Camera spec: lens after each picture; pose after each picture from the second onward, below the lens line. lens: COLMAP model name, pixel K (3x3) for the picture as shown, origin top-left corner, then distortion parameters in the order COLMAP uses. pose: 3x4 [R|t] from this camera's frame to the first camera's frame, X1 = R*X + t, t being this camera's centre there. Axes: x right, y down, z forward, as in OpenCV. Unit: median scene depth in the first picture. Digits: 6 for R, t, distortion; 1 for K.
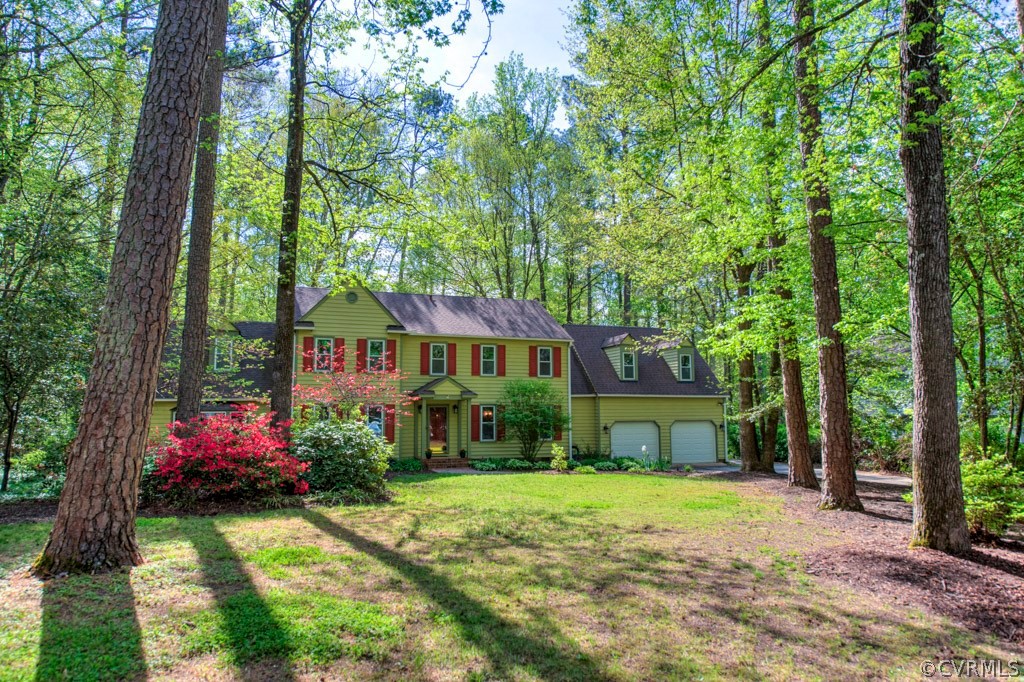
lens RADIAL K [[690.2, 0, 514.9], [0, 690.2, 335.1], [0, 0, 1]] dist [0.007620, 0.000175]
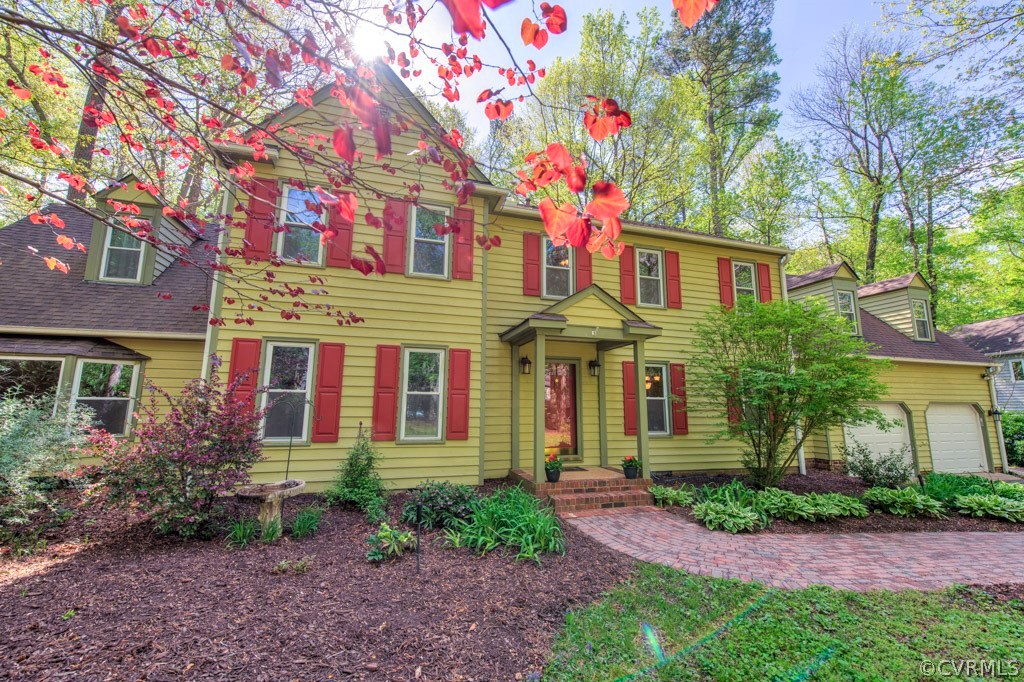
lens RADIAL K [[420.0, 0, 513.0], [0, 420.0, 338.3], [0, 0, 1]] dist [0.010932, -0.000230]
pose [[0.997010, 0.005254, -0.077098, -0.120653], [-0.007821, 0.999424, -0.033028, 0.096936], [0.076880, 0.033532, 0.996476, 0.701914]]
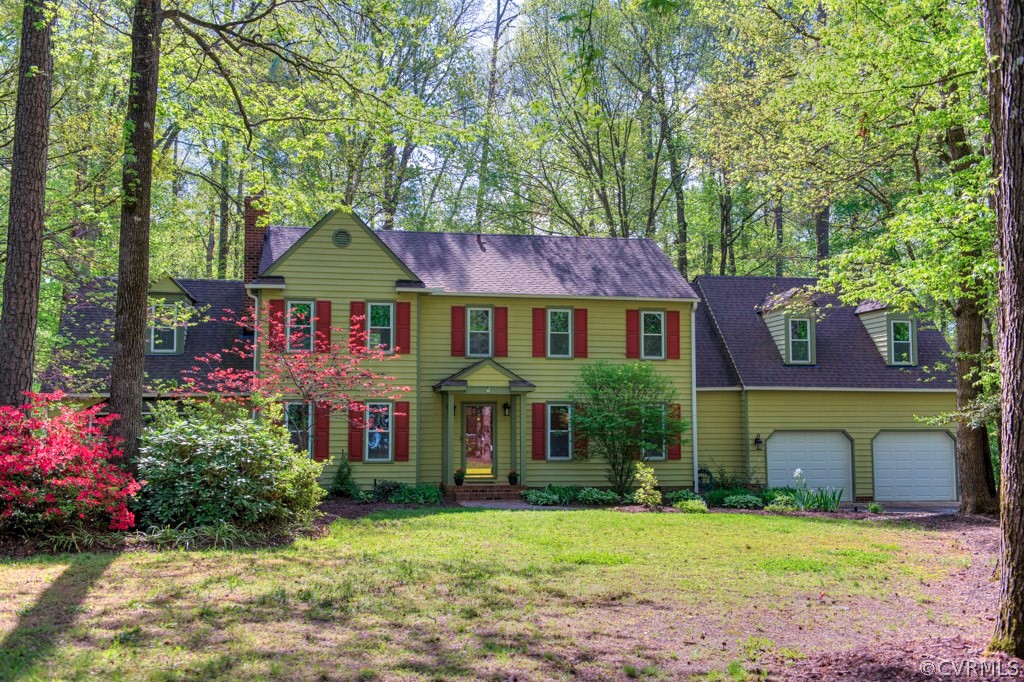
lens RADIAL K [[1043.7, 0, 509.6], [0, 1043.7, 339.8], [0, 0, 1]] dist [0.049749, 0.000000]
pose [[0.983832, -0.011845, -0.178699, 0.090988], [0.017580, 0.999379, 0.030543, 0.013151], [0.178227, -0.033191, 0.983430, 0.049187]]
